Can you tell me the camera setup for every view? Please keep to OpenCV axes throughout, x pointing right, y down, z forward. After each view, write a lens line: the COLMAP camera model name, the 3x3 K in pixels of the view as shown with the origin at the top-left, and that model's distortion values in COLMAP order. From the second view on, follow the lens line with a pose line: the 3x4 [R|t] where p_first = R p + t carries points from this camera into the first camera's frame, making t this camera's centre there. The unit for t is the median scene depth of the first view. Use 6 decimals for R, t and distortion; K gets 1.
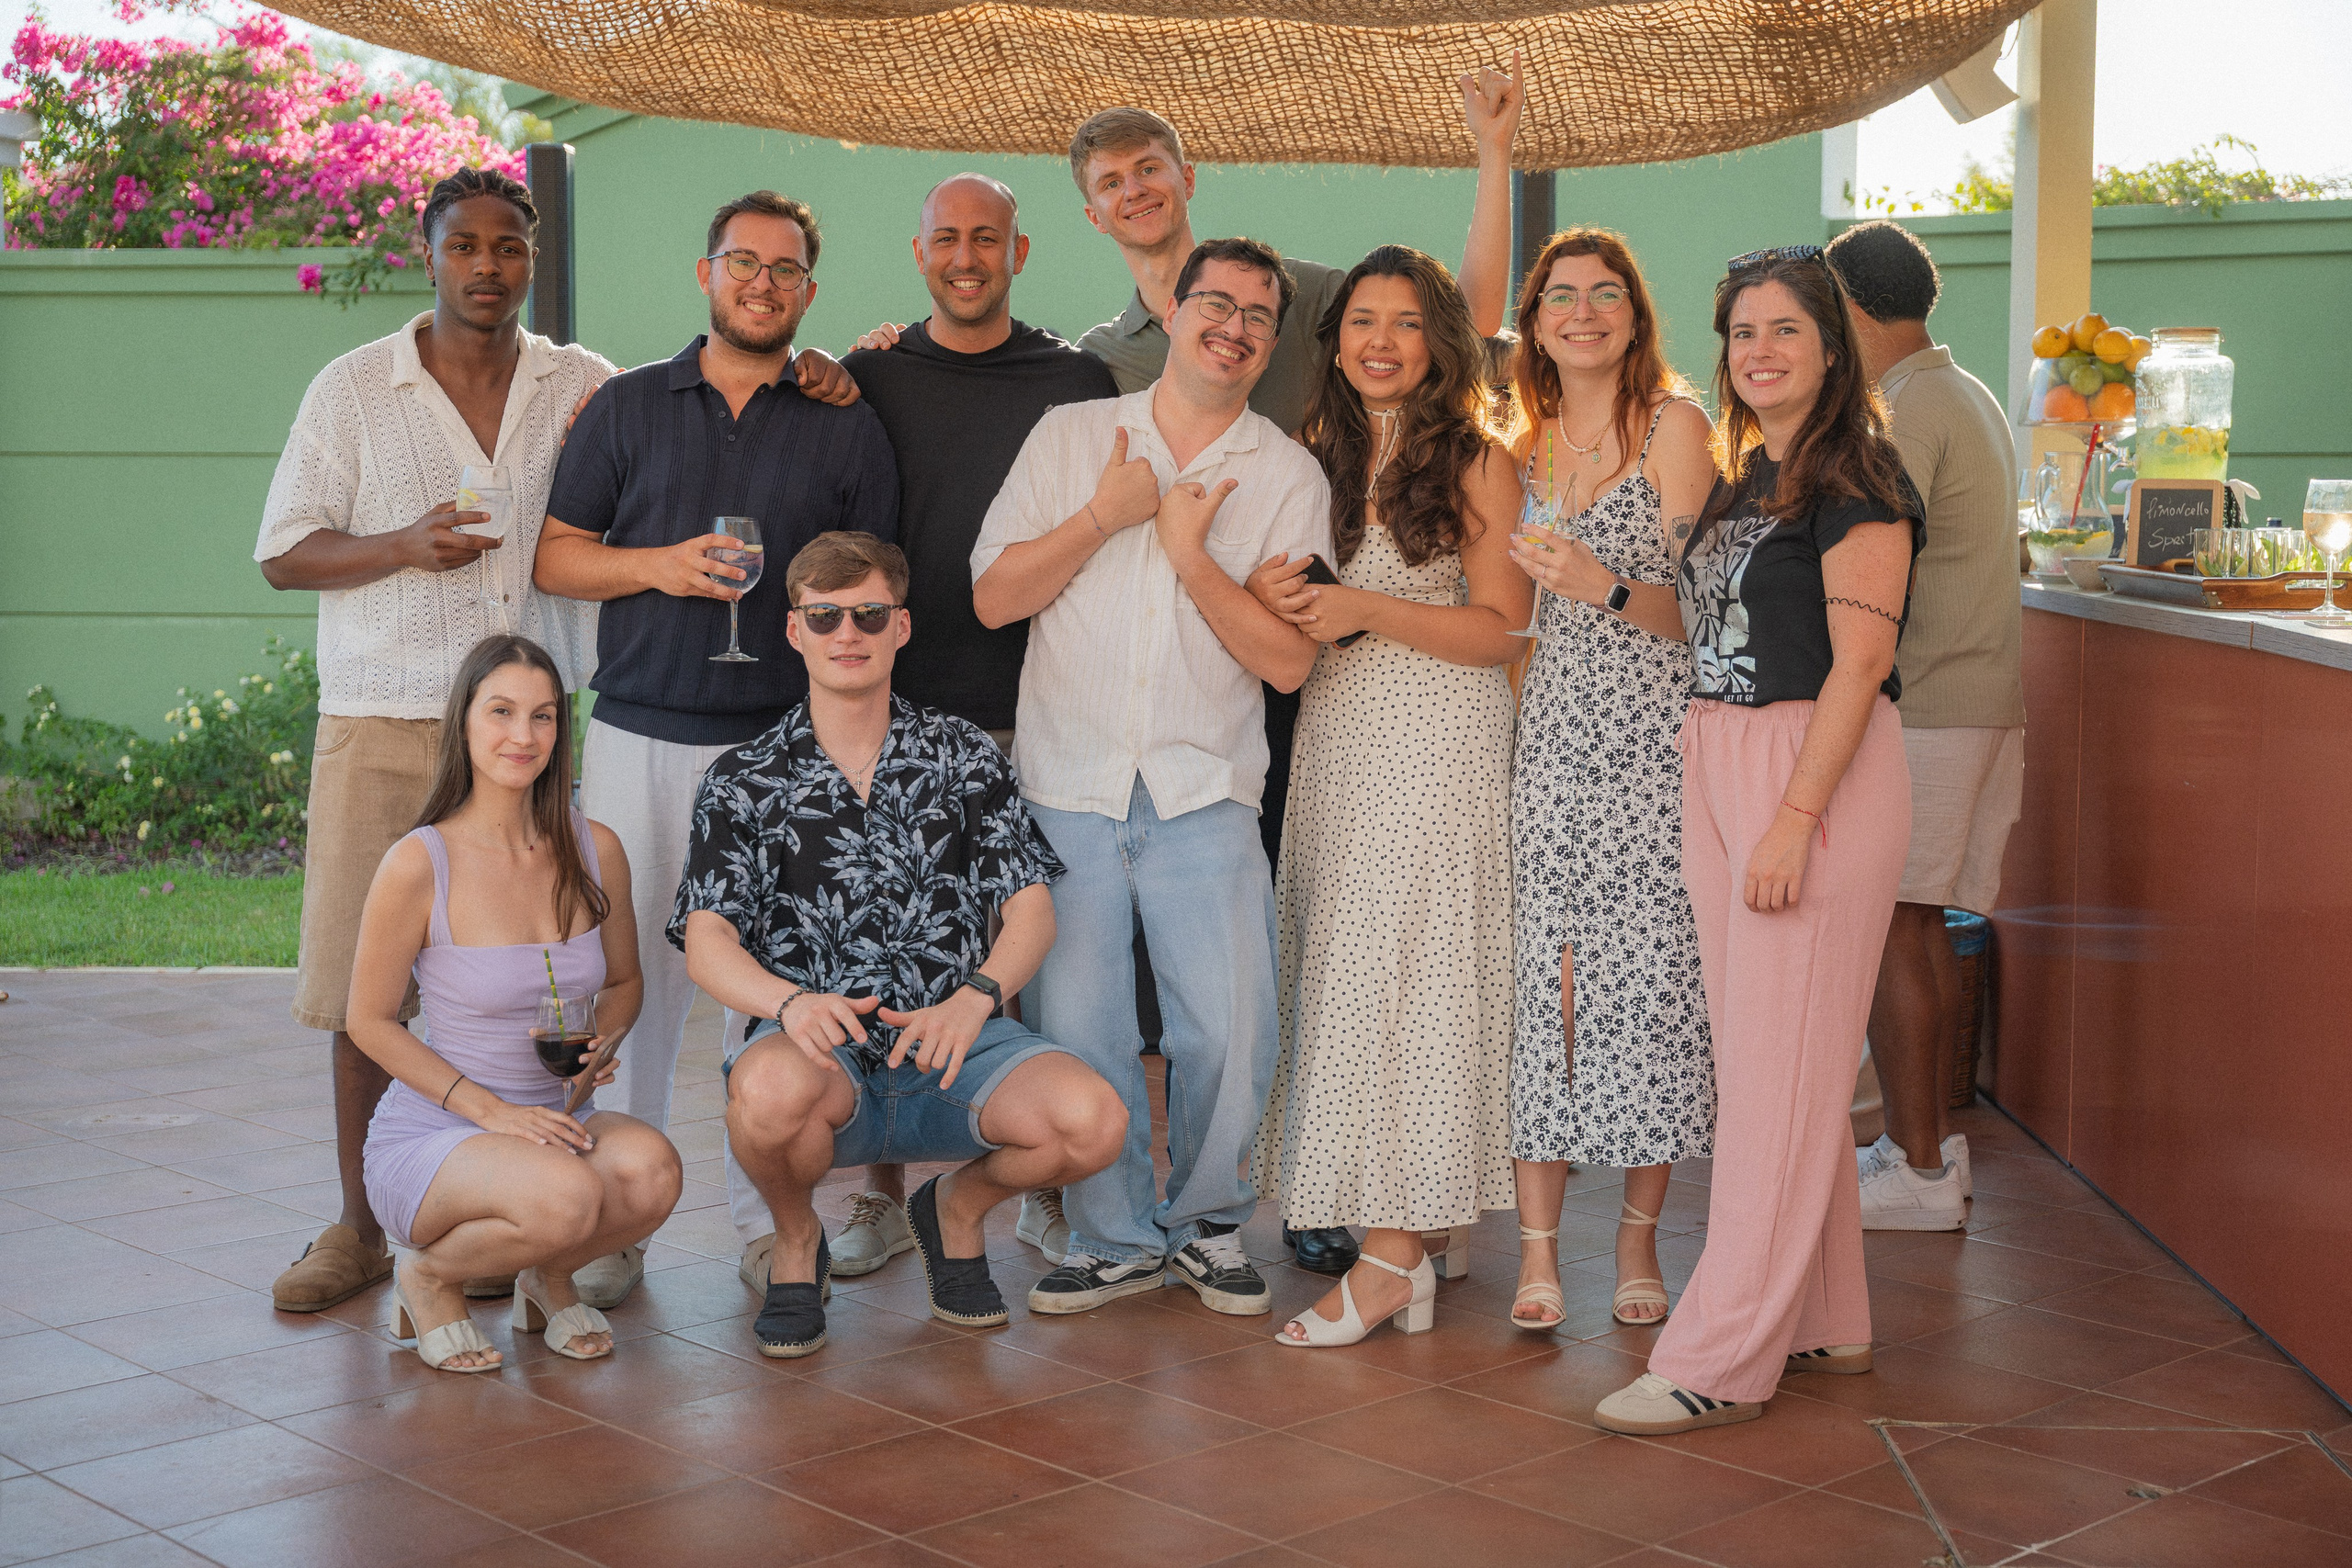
lens RADIAL K [[3104.6, 0, 1178.9], [0, 3104.6, 784.3], [0, 0, 1]] dist [0.033570, 0.000000]
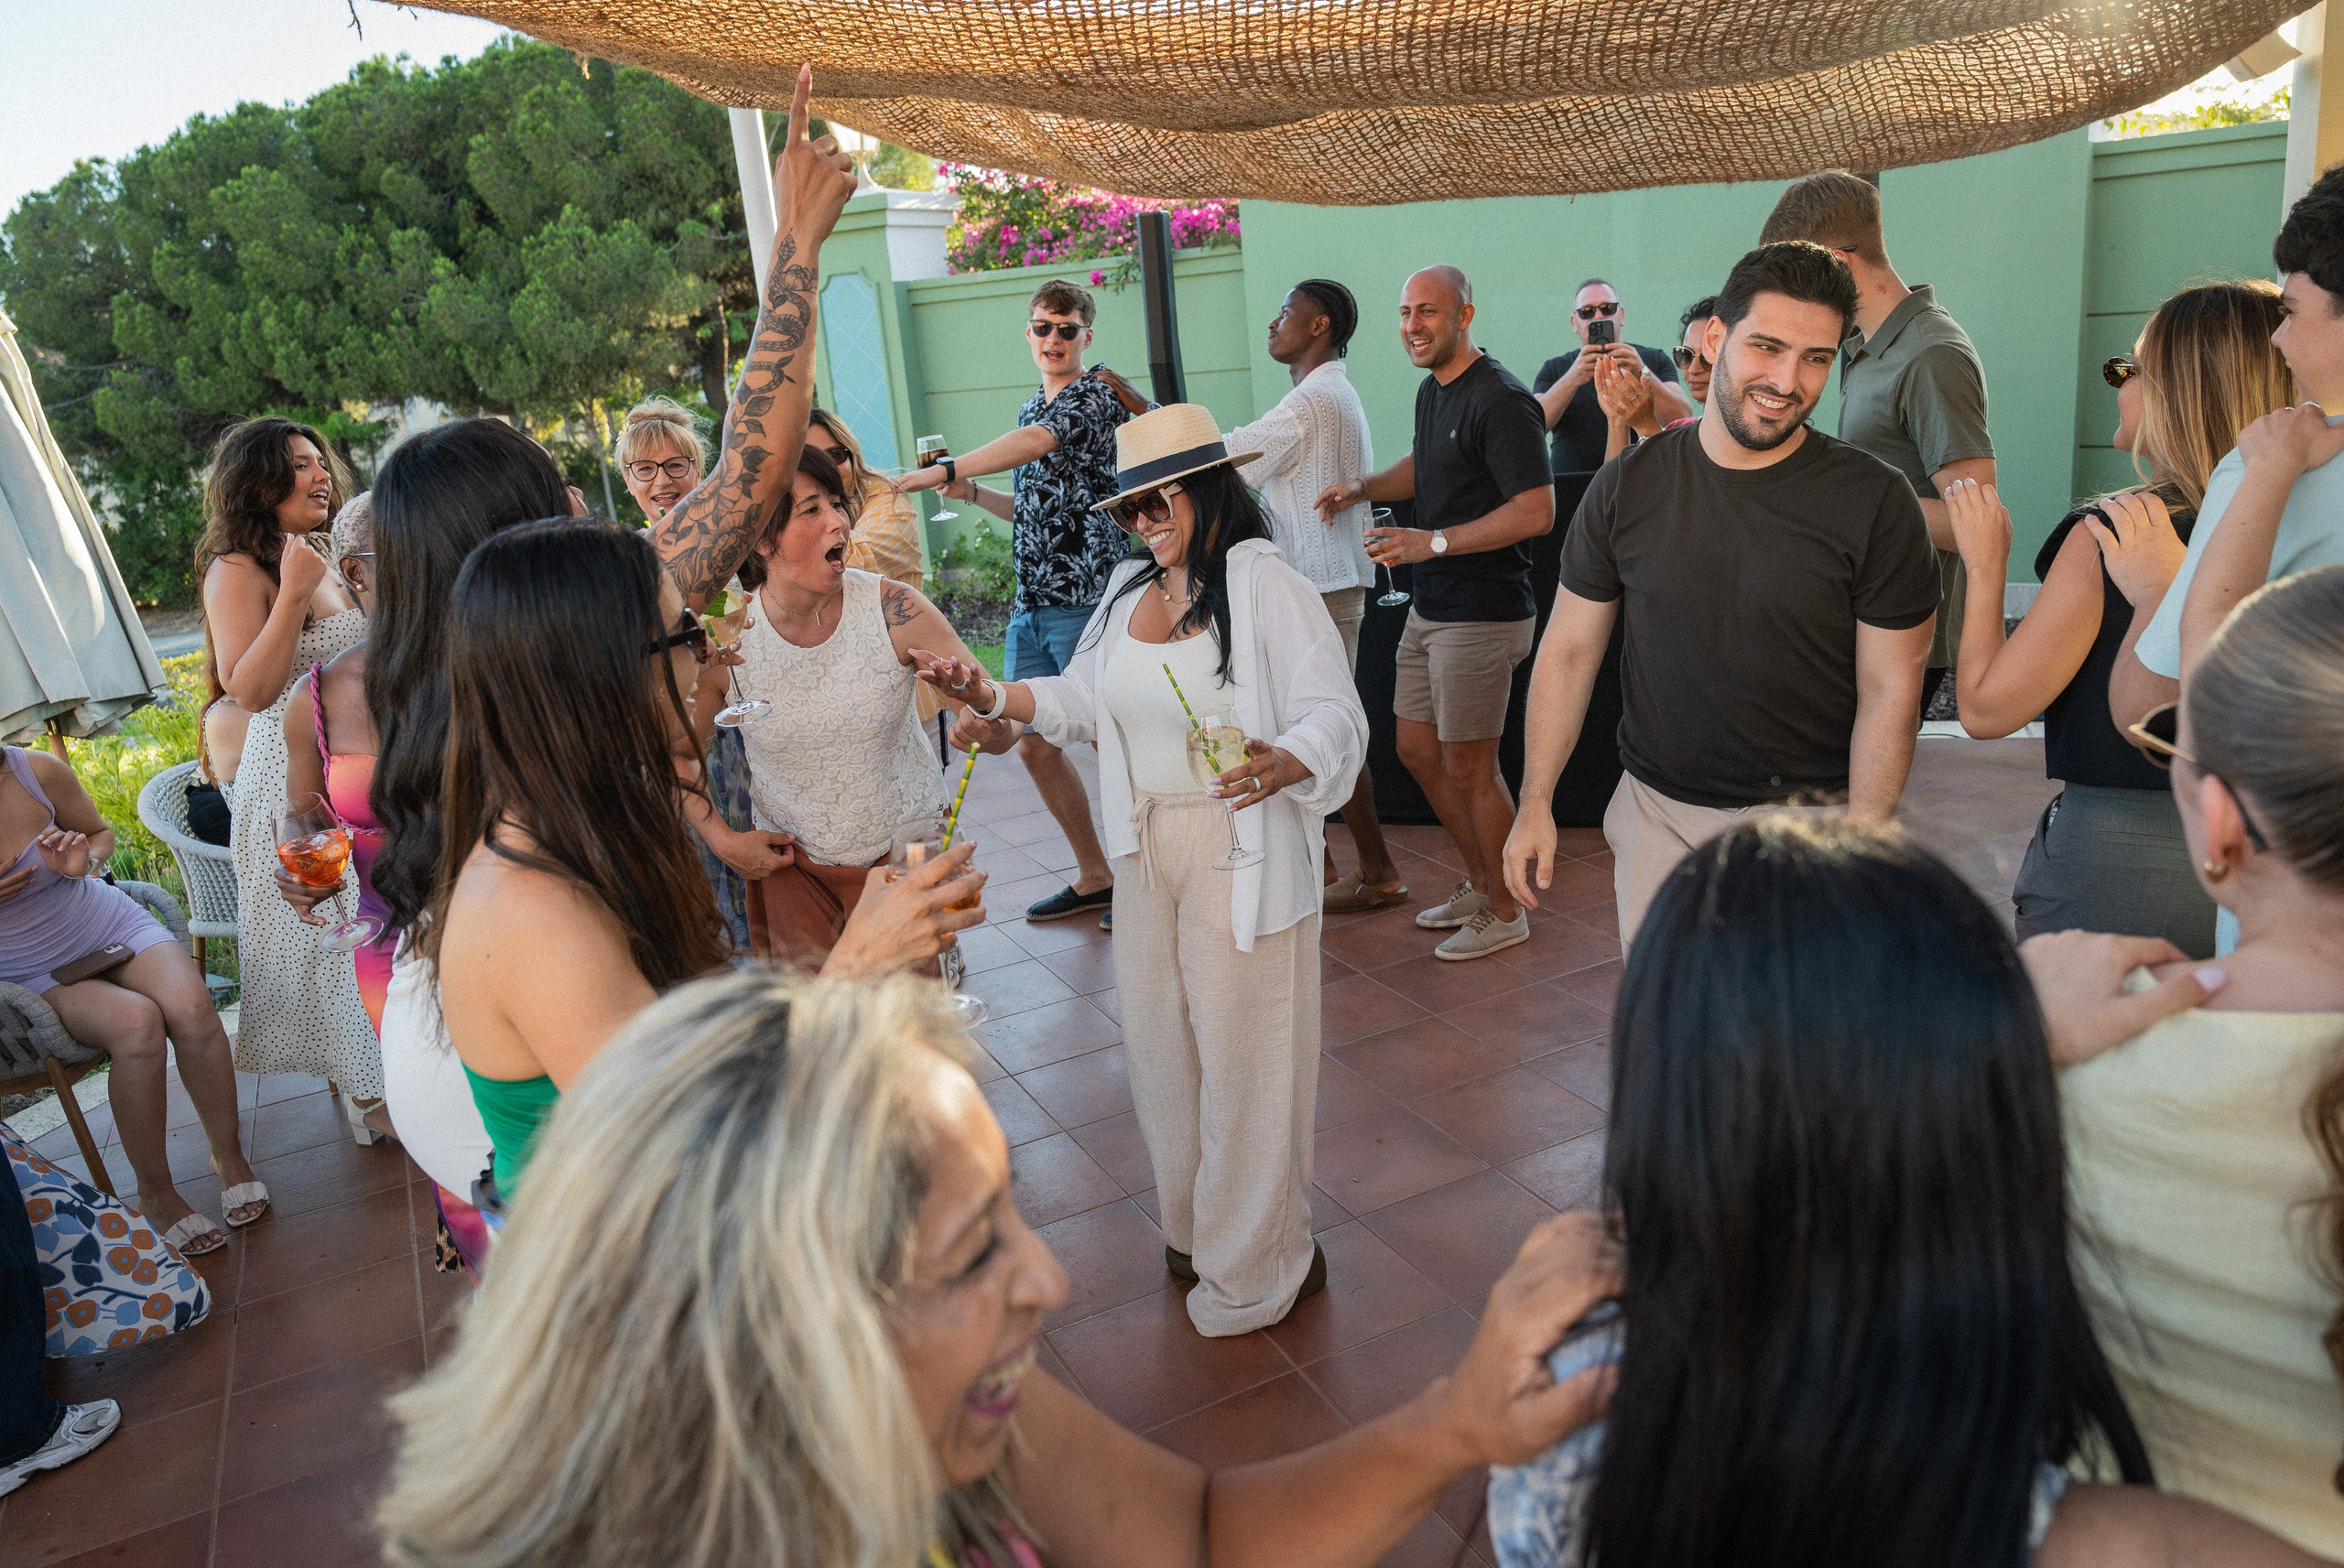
lens RADIAL K [[1552.3, 0, 1162.2], [0, 1552.3, 762.4], [0, 0, 1]] dist [-0.042891, 0.015135]
pose [[0.949461, 0.003768, -0.313863, 0.046971], [0.054484, 0.982770, 0.176617, -0.096784], [0.309121, -0.184792, 0.932897, 0.332680]]
